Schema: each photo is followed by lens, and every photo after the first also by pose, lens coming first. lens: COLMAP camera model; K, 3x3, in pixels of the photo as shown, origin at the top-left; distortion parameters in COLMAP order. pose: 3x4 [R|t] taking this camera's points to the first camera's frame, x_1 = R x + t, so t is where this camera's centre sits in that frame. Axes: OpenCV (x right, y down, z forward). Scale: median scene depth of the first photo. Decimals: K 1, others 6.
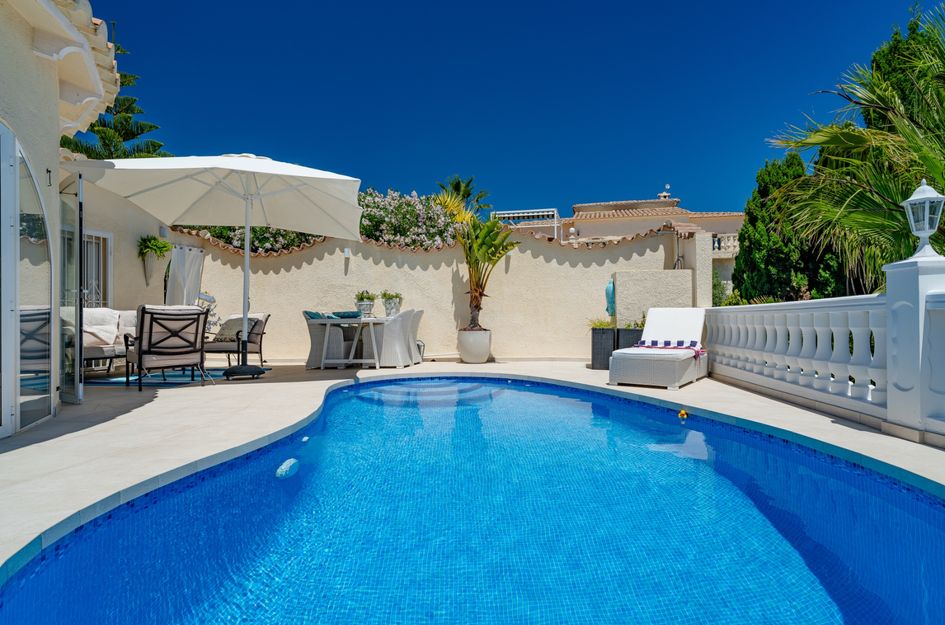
lens RADIAL K [[514.5, 0, 466.8], [0, 514.5, 307.1], [0, 0, 1]] dist [0.002148, 0.001618]
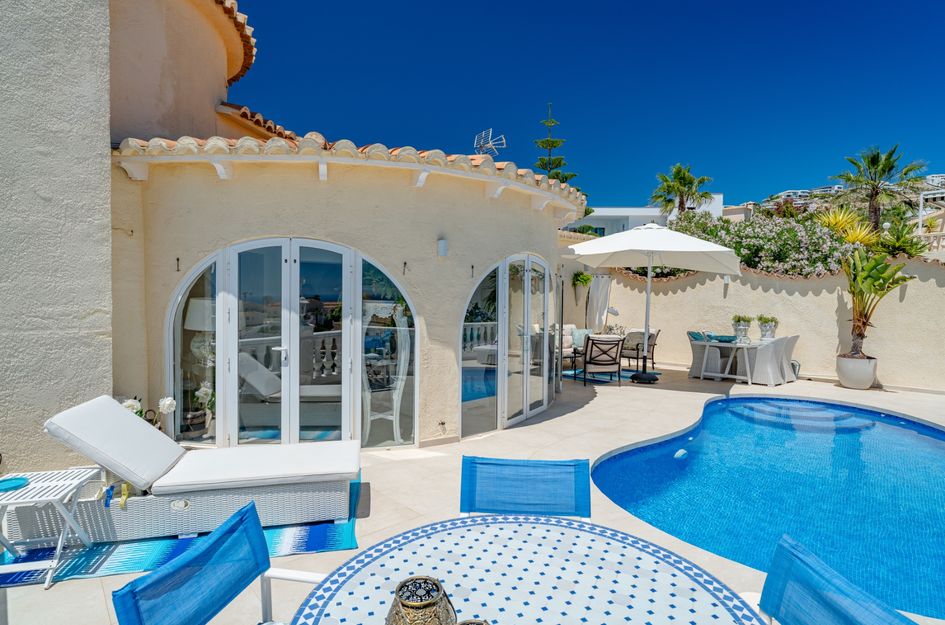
lens RADIAL K [[514.5, 0, 466.8], [0, 514.5, 307.1], [0, 0, 1]] dist [0.002148, 0.001618]
pose [[0.764321, 0.036007, -0.643829, 0.083547], [-0.003746, 0.998671, 0.051405, -0.111260], [0.644825, -0.036878, 0.763440, -0.319896]]
